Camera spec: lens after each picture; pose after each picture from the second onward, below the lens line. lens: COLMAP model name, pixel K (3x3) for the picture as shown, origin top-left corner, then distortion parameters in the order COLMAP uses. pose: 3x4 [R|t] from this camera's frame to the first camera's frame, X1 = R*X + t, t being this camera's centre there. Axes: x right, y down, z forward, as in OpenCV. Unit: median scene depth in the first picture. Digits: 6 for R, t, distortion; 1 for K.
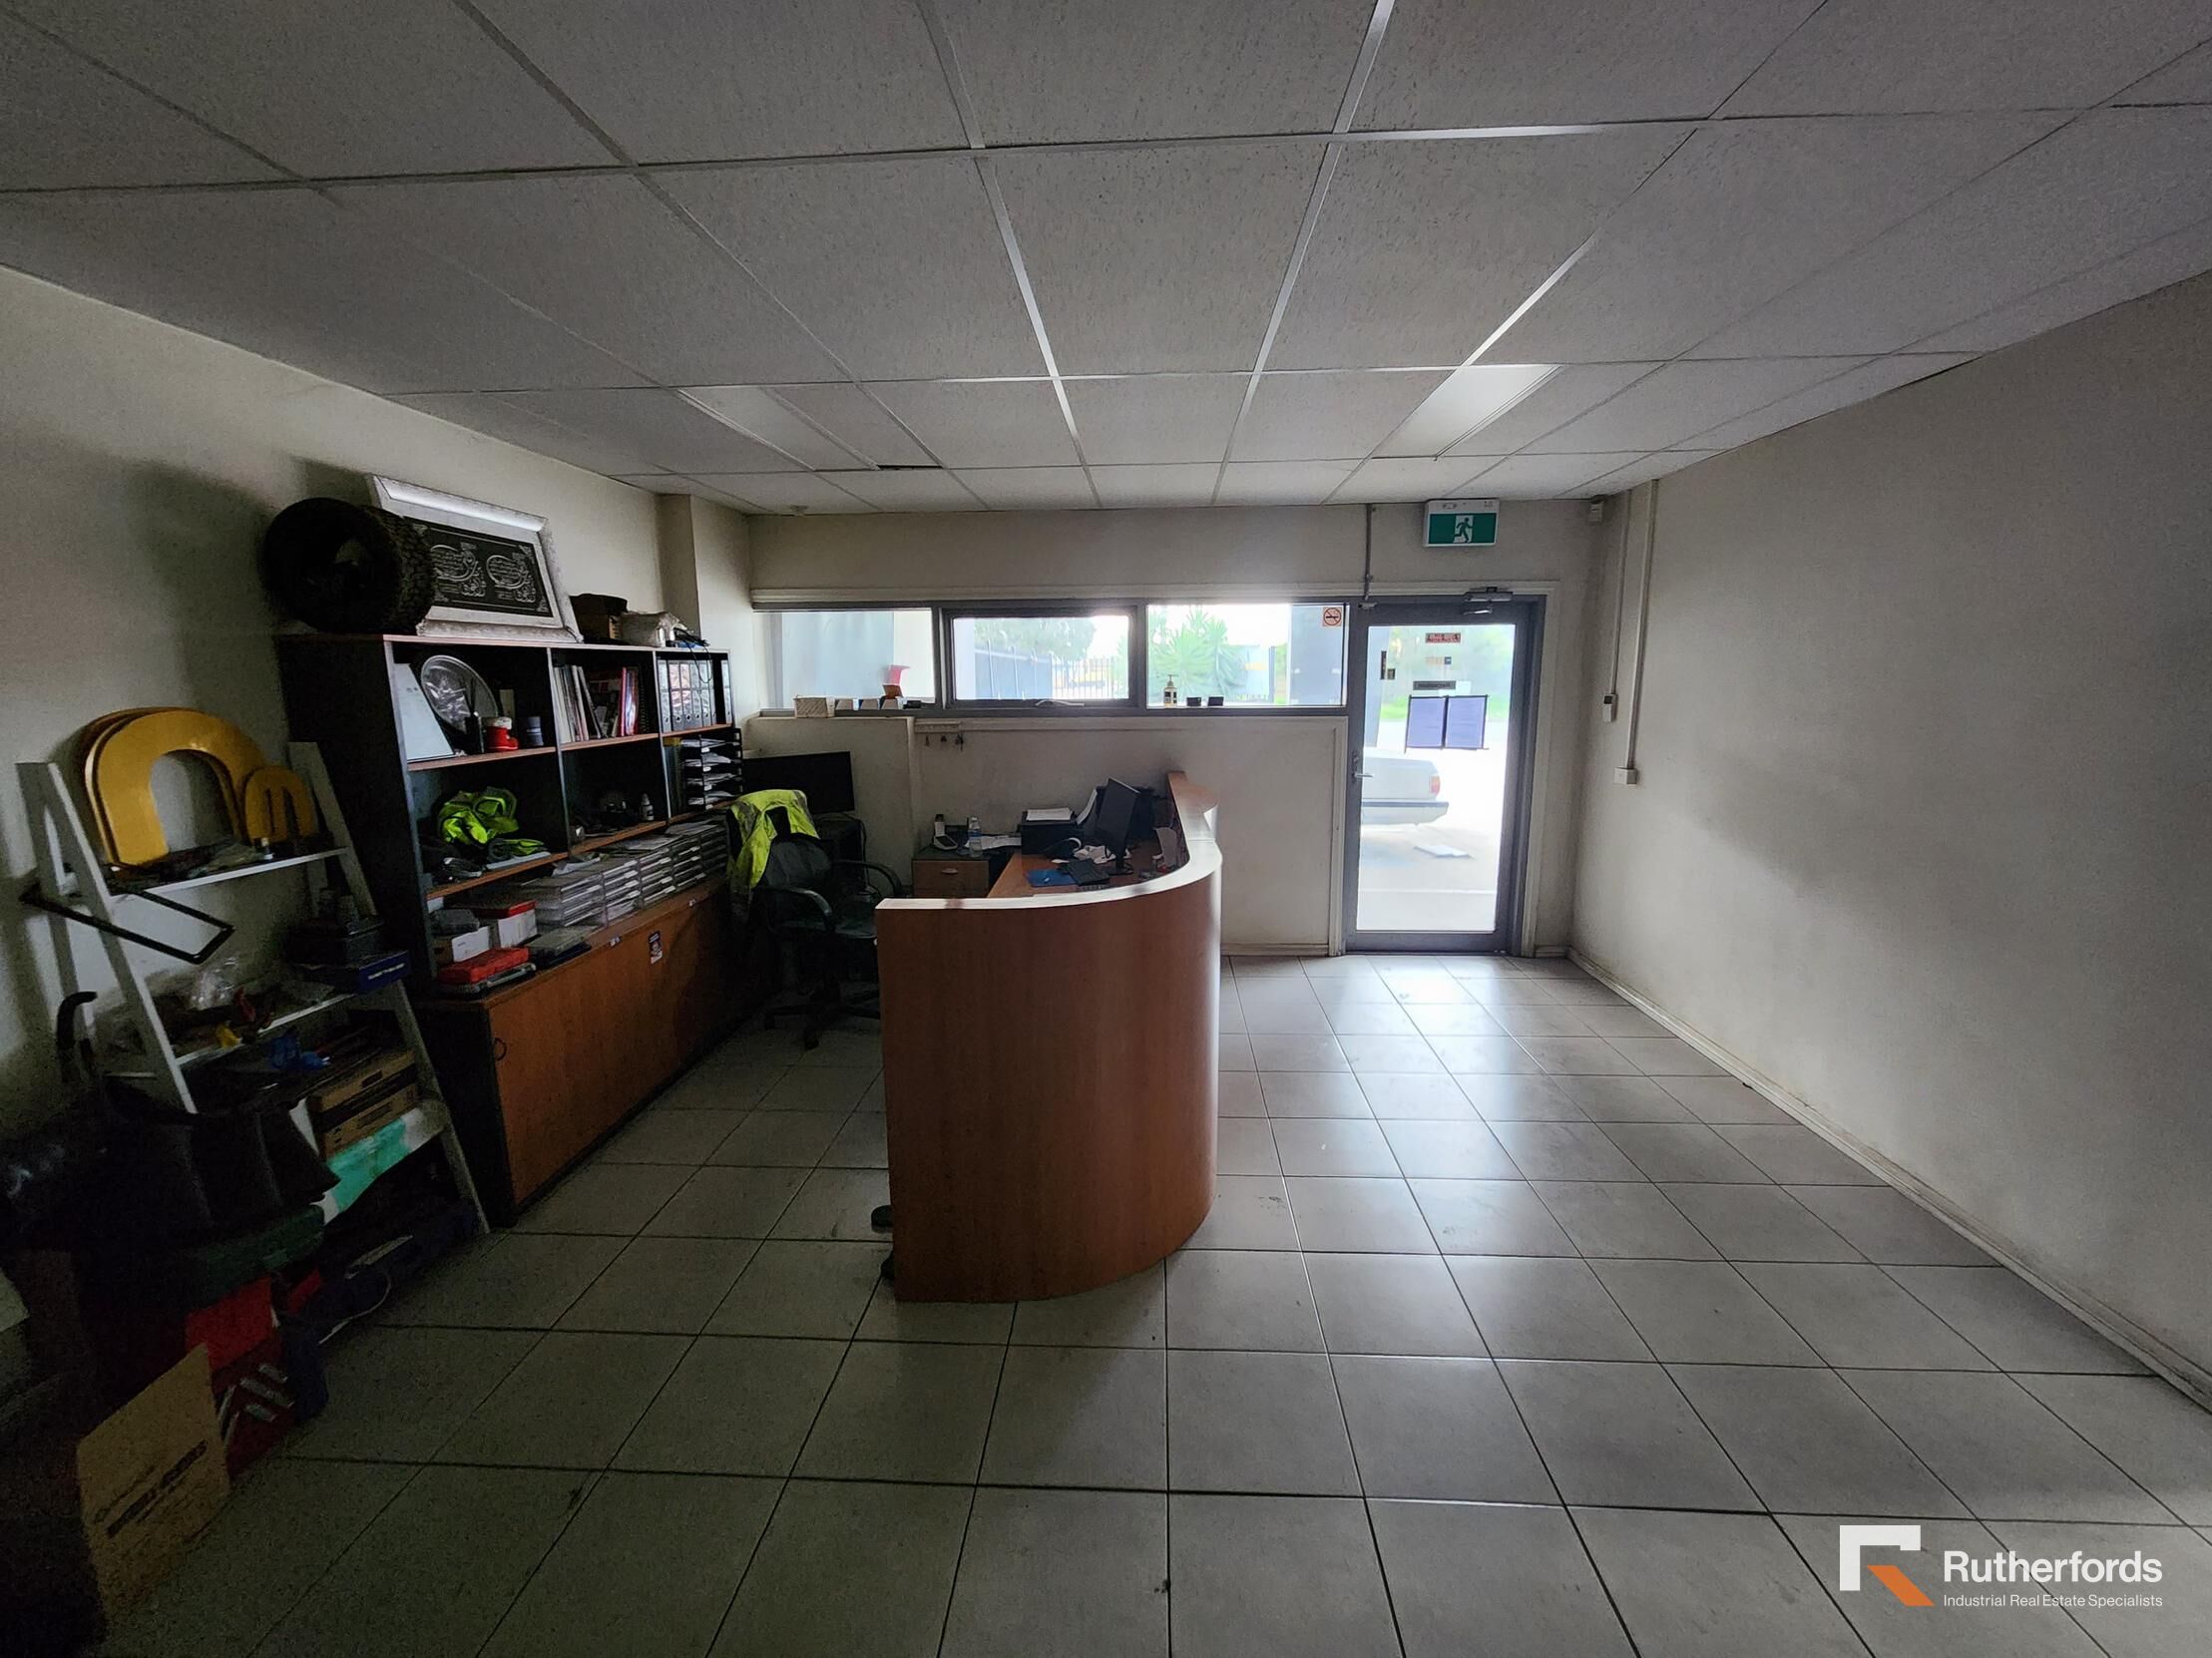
lens RADIAL K [[901.7, 0, 1106.0], [0, 901.7, 829.0], [0, 0, 1]] dist [-0.003032, -0.000263]
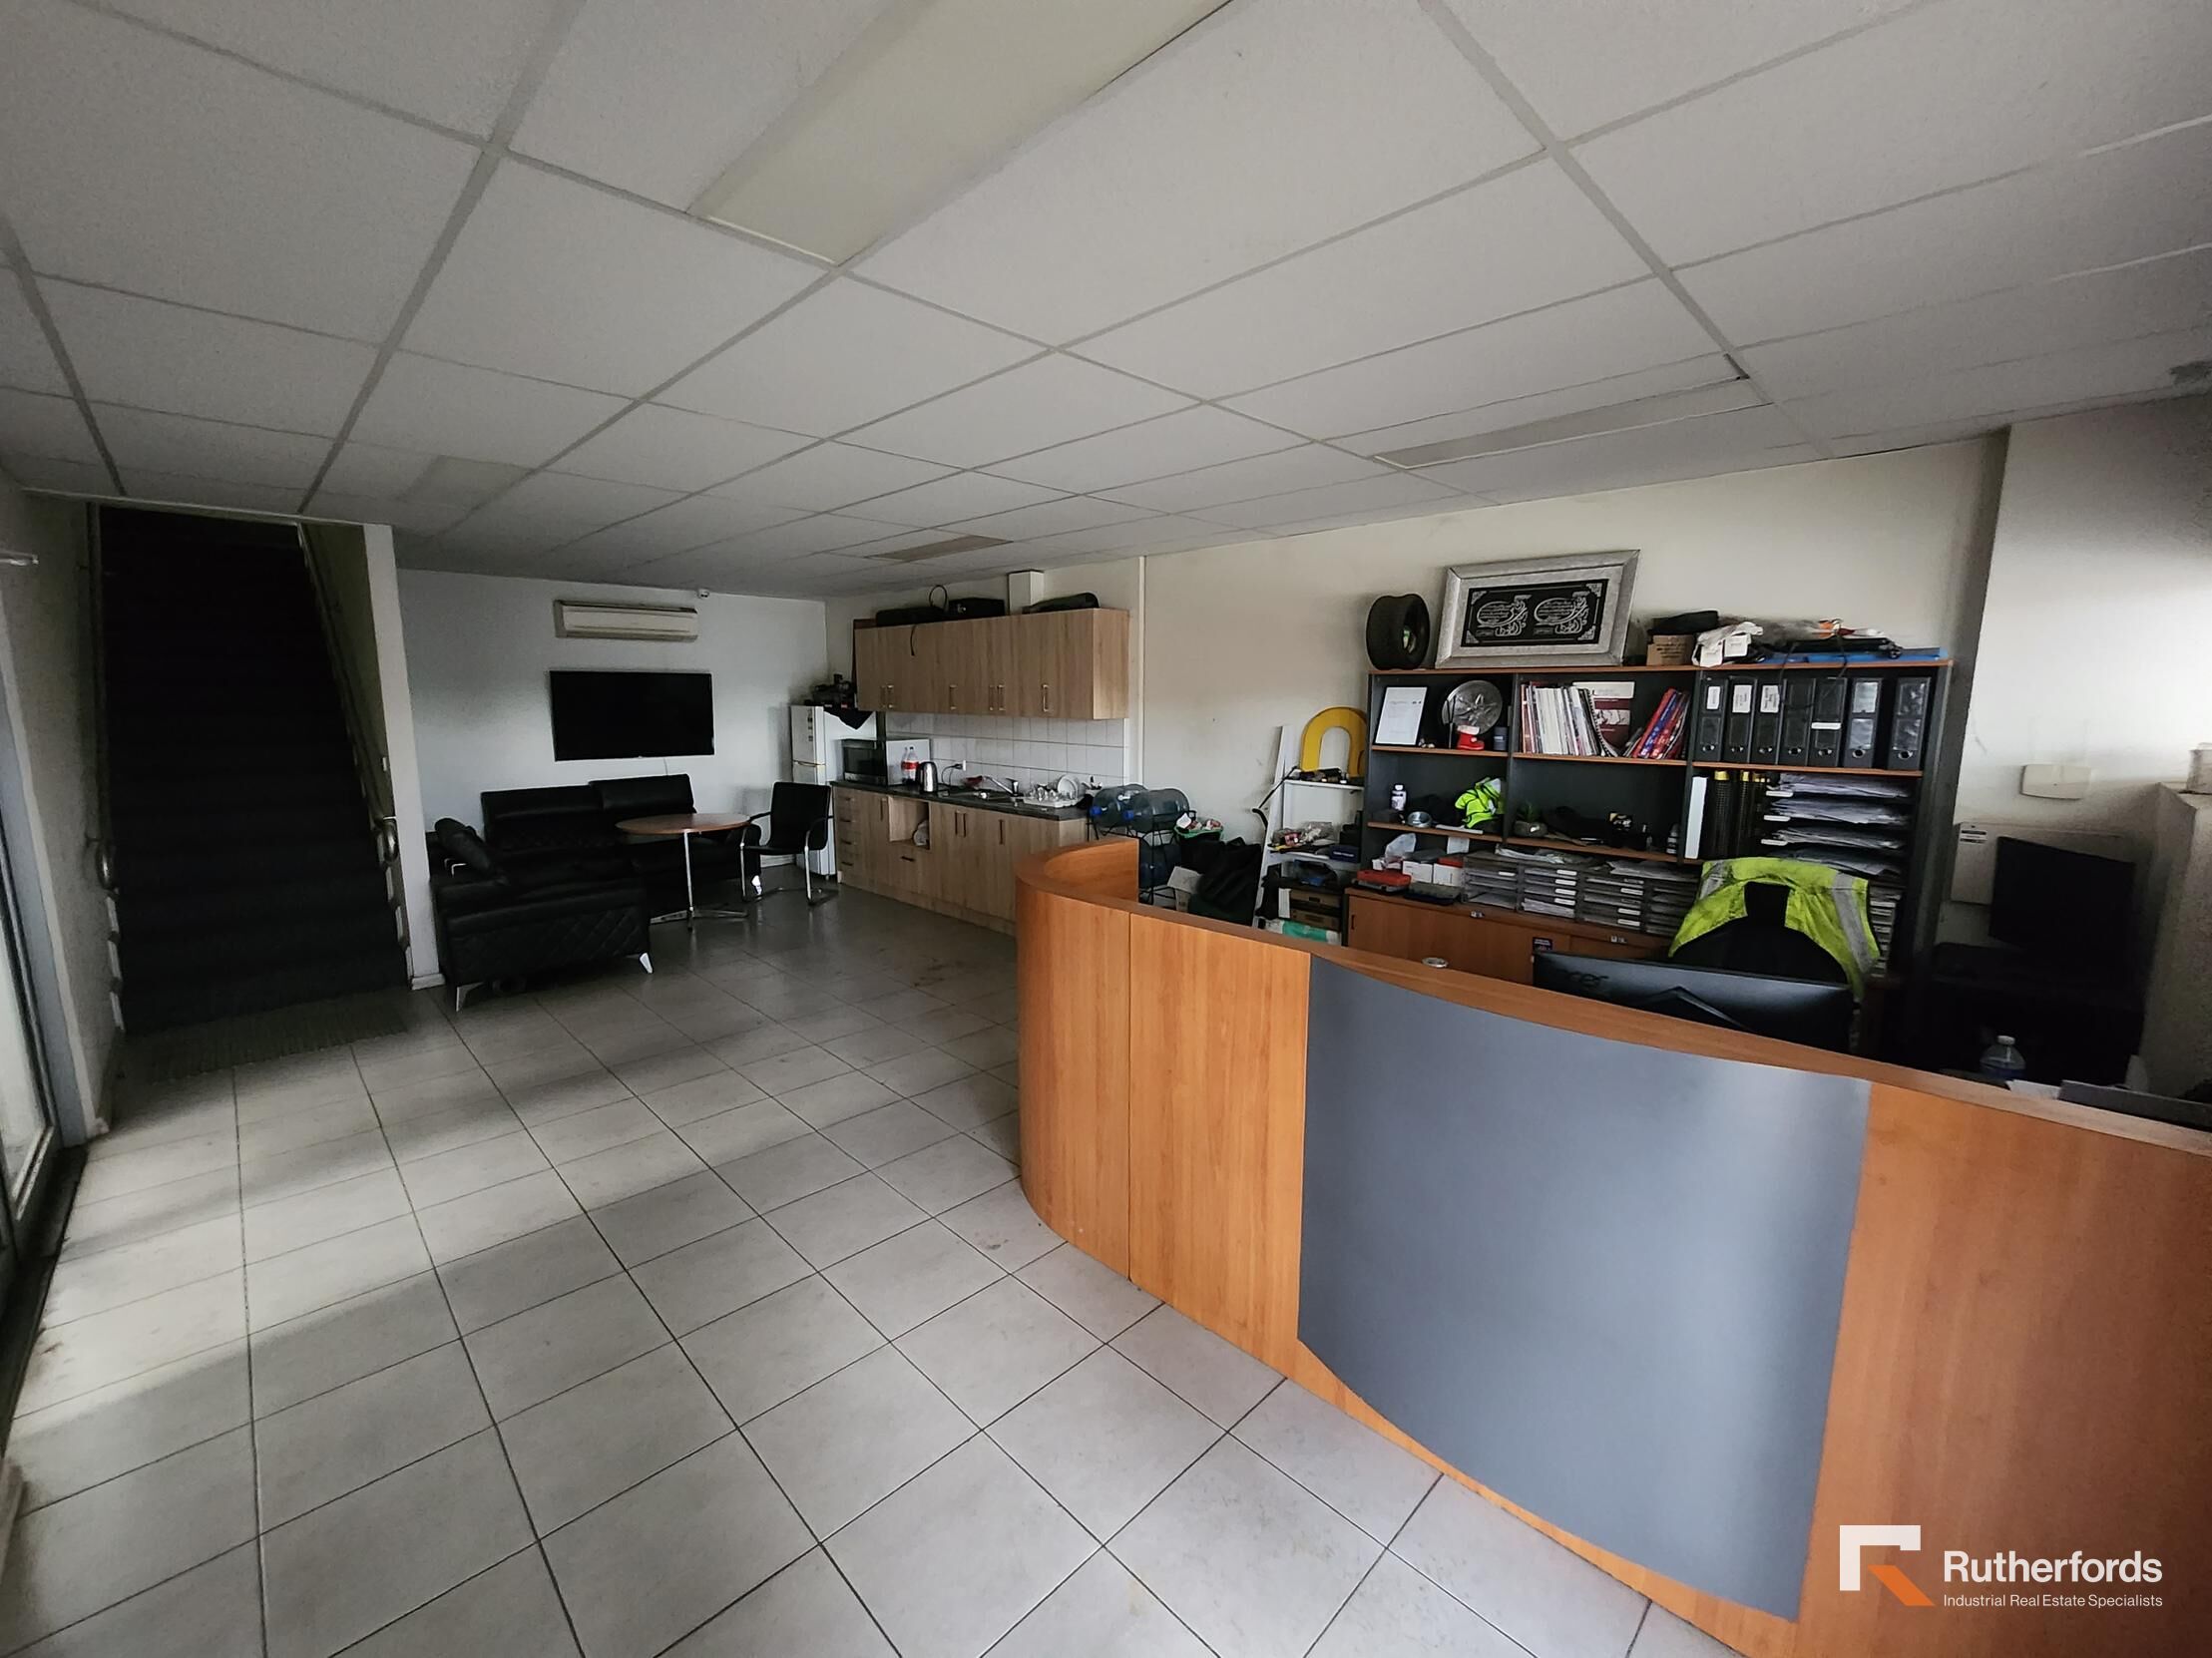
lens RADIAL K [[901.7, 0, 1106.0], [0, 901.7, 829.0], [0, 0, 1]] dist [-0.003032, -0.000263]
pose [[-0.675144, 0.118498, -0.728106, 0.686105], [-0.124861, 0.954416, 0.271108, -0.261759], [0.727042, 0.273949, -0.629573, 1.426796]]
